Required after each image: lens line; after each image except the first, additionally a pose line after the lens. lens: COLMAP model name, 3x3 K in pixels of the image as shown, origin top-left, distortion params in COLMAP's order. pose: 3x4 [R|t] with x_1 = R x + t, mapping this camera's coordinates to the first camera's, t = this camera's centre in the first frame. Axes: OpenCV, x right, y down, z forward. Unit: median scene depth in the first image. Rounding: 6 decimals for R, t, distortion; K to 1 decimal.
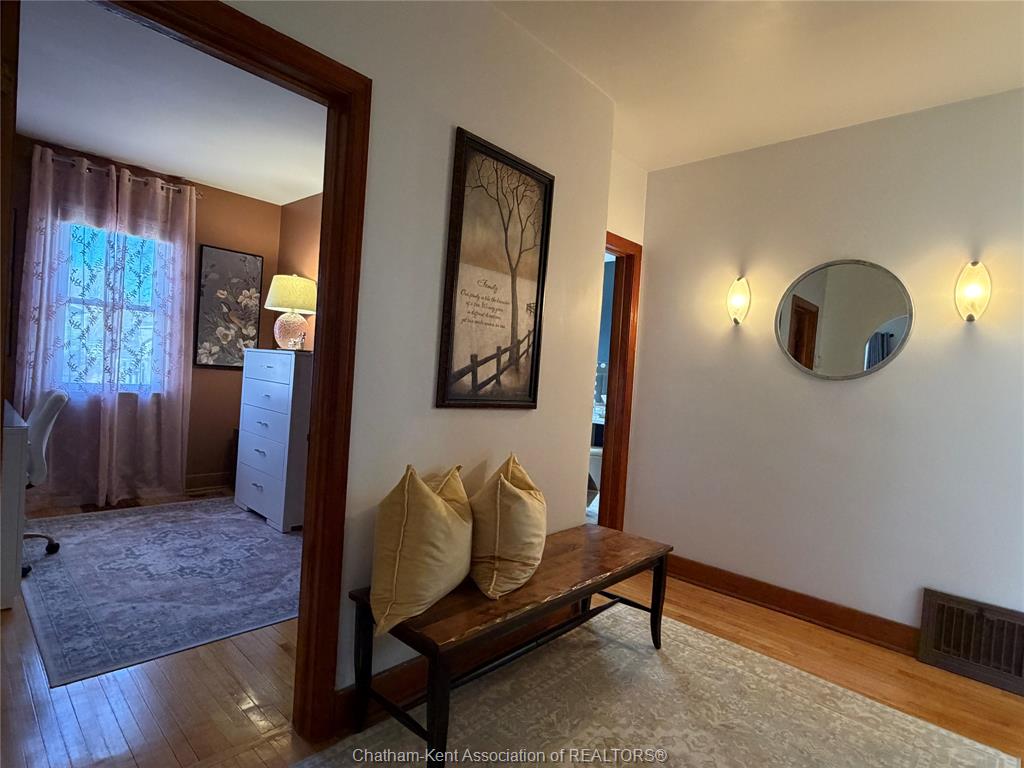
lens RADIAL K [[537.5, 0, 512.0], [0, 537.5, 384.0], [0, 0, 1]] dist [0.000794, 0.000839]
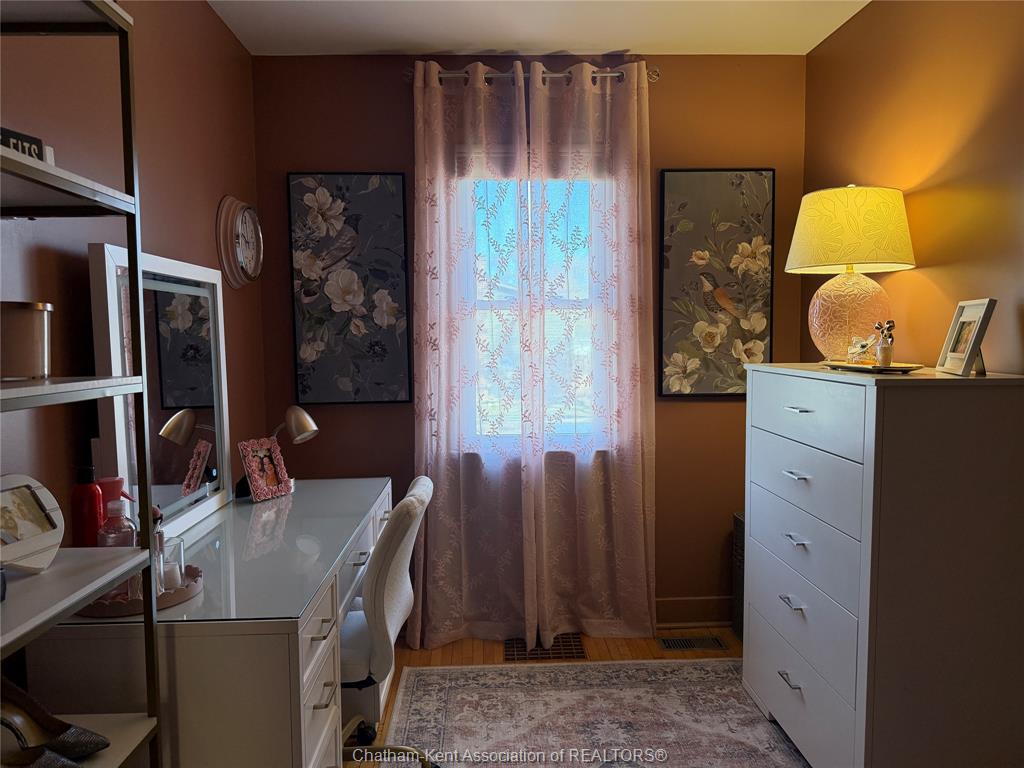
lens RADIAL K [[706.2, 0, 507.3], [0, 706.2, 389.6], [0, 0, 1]] dist [0.138535, -0.223475]
pose [[0.706599, -0.025401, -0.707158, -0.201102], [0.048049, 0.998771, 0.012136, -0.061832], [0.705981, -0.042554, 0.706951, 0.404754]]
